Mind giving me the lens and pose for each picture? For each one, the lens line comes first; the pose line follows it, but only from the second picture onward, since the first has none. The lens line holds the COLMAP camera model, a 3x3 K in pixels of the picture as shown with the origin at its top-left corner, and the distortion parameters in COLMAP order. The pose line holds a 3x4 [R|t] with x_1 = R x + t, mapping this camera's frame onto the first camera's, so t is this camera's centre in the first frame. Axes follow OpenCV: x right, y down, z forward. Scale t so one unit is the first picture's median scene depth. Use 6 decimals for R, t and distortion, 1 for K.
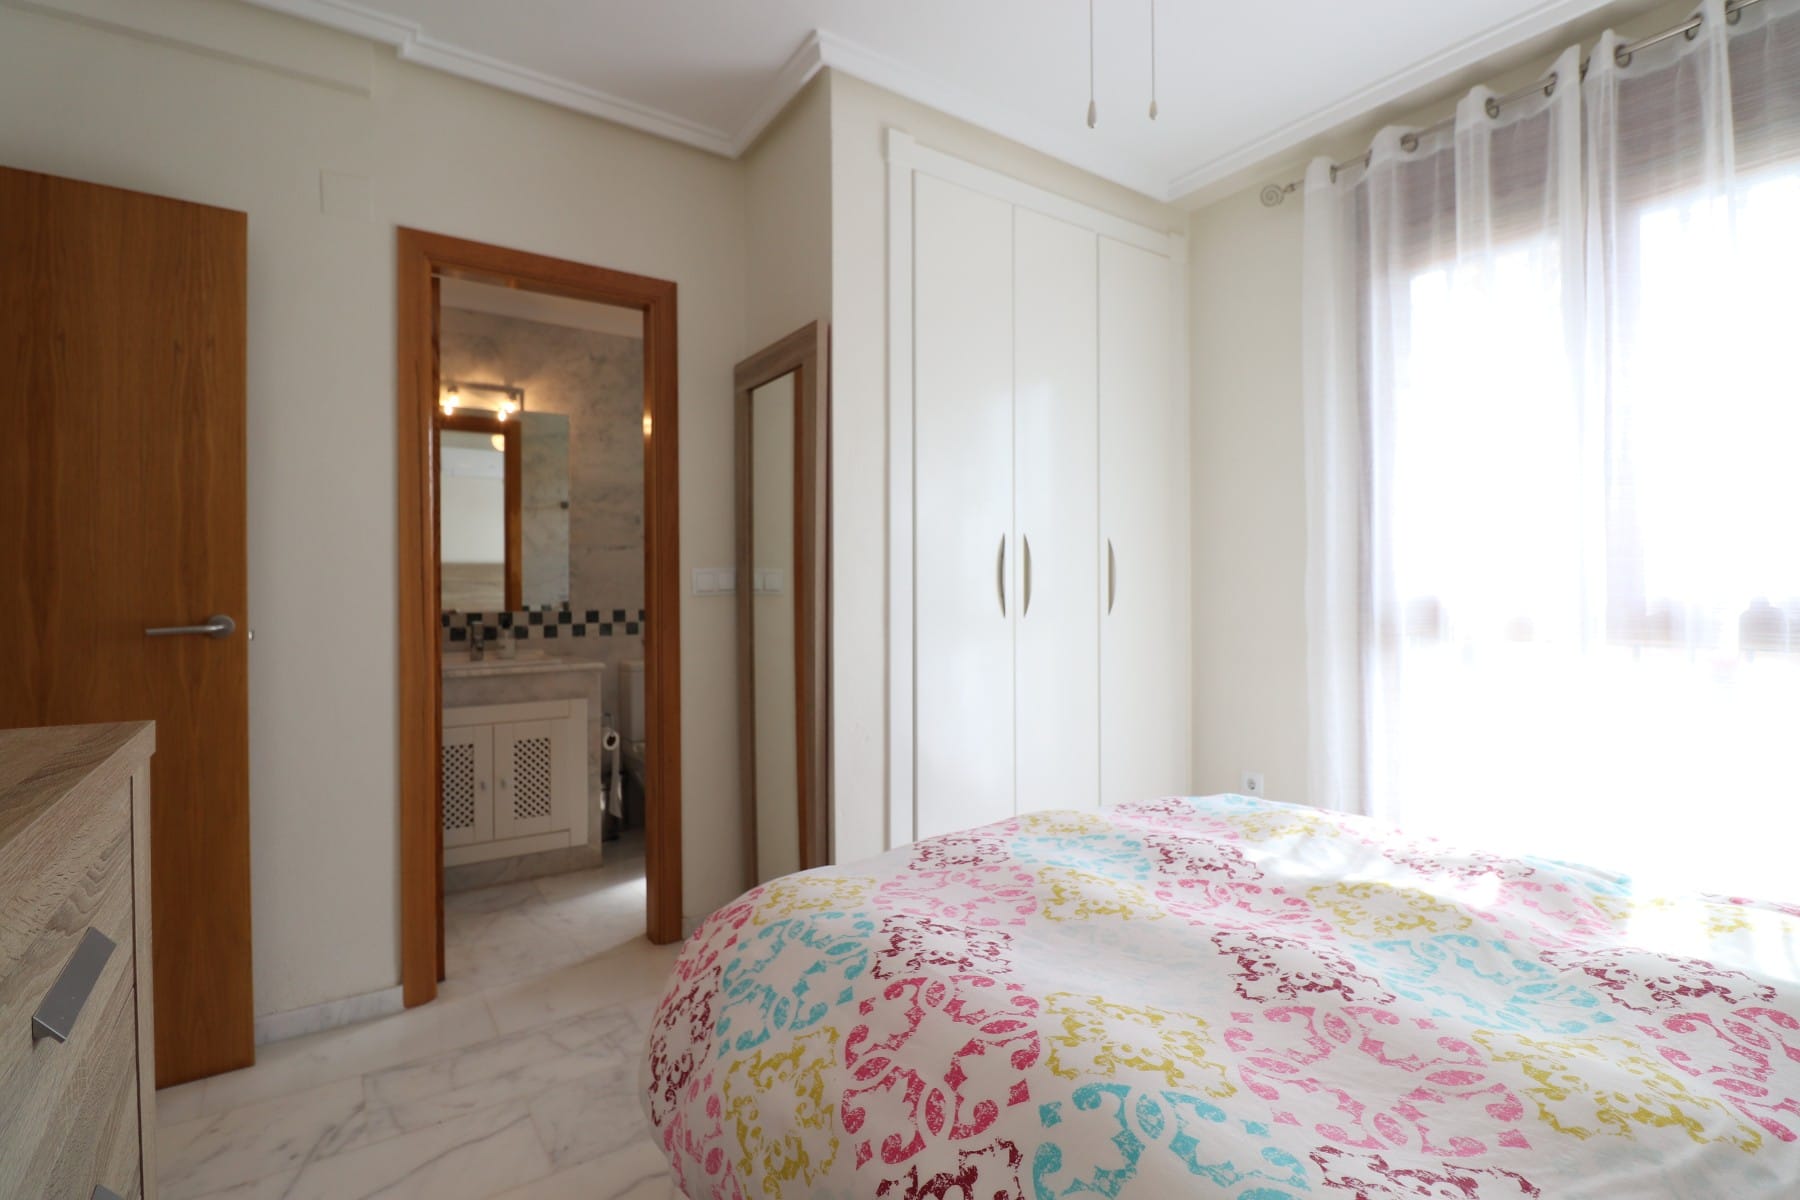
lens RADIAL K [[845.6, 0, 903.5], [0, 845.6, 588.2], [0, 0, 1]] dist [0.000000, -0.007320]
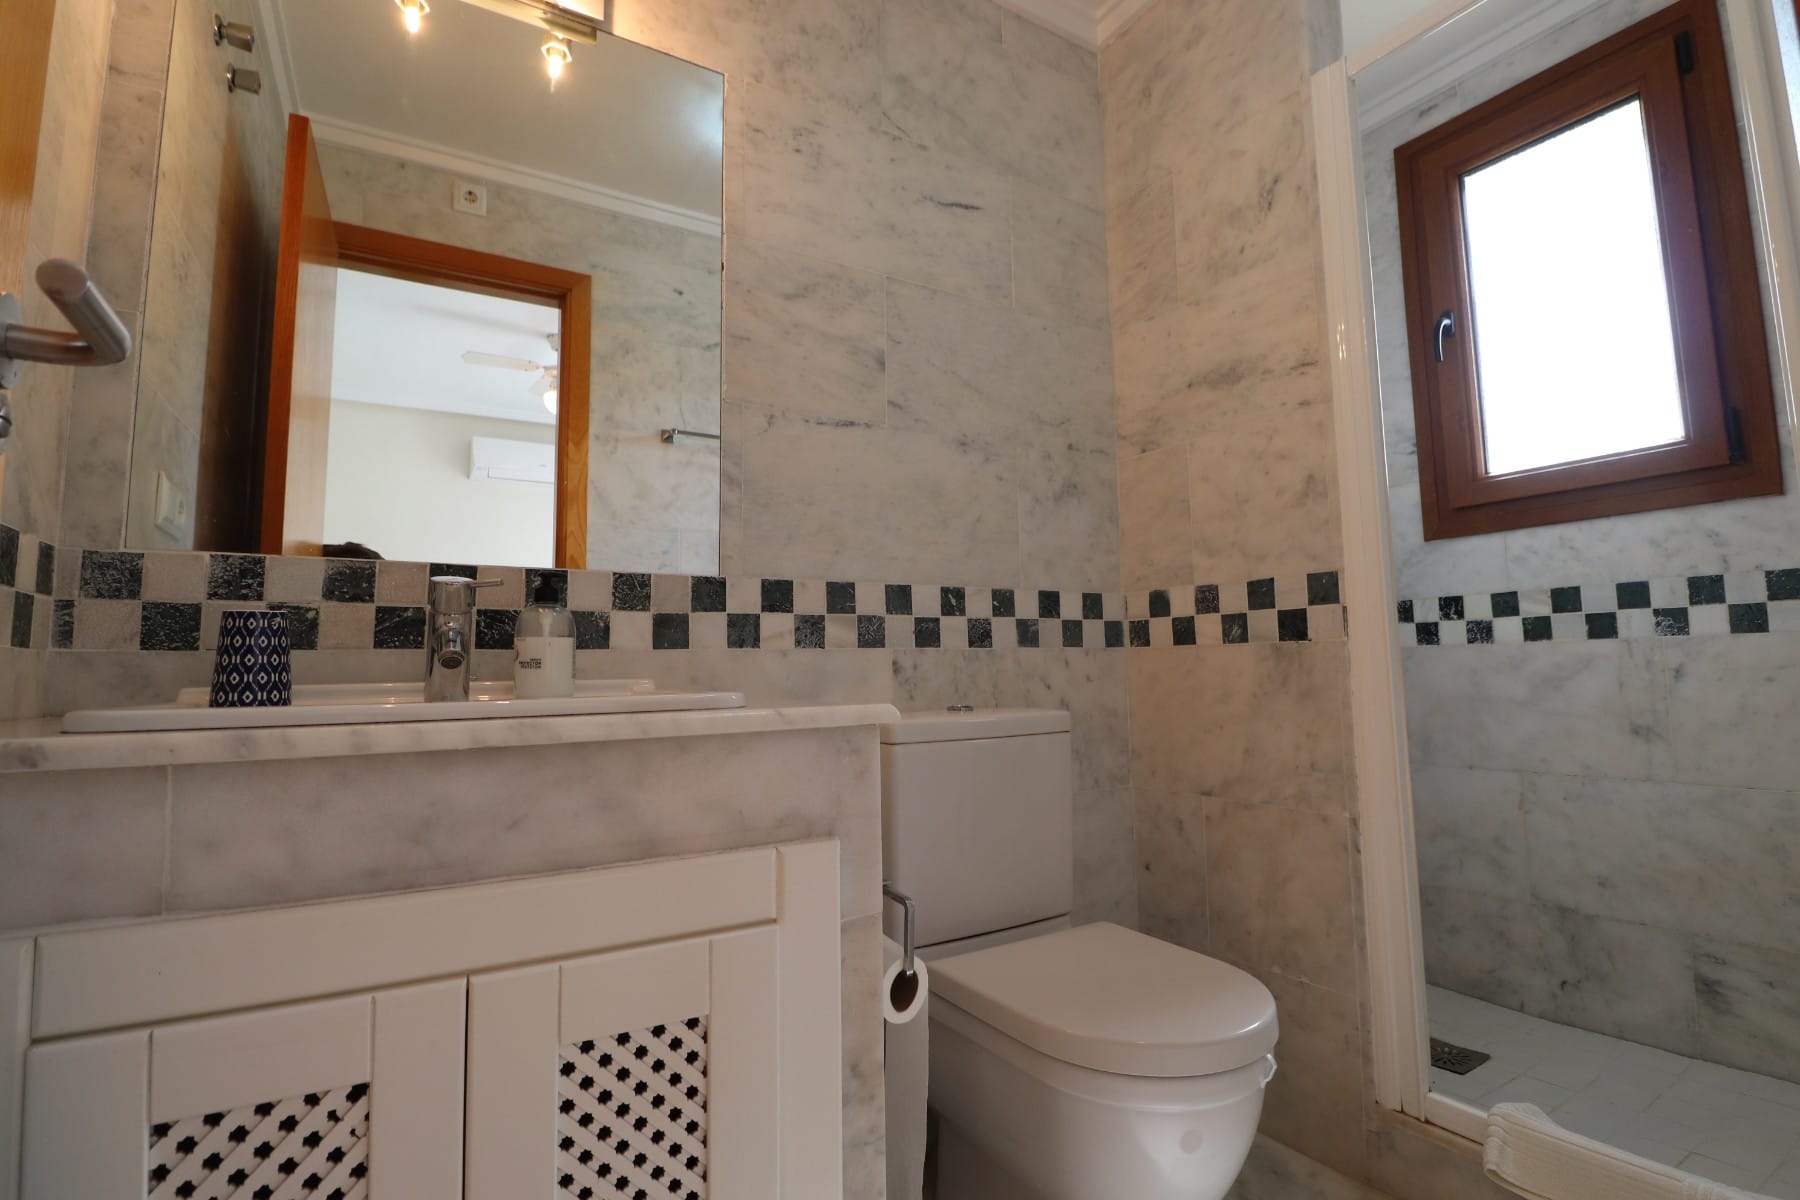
lens RADIAL K [[845.6, 0, 903.5], [0, 845.6, 588.2], [0, 0, 1]] dist [0.000000, -0.007320]
pose [[0.998328, -0.020519, -0.054044, -0.322542], [0.014883, 0.994602, -0.102693, 0.076401], [0.055860, 0.101717, 0.993244, 0.699079]]
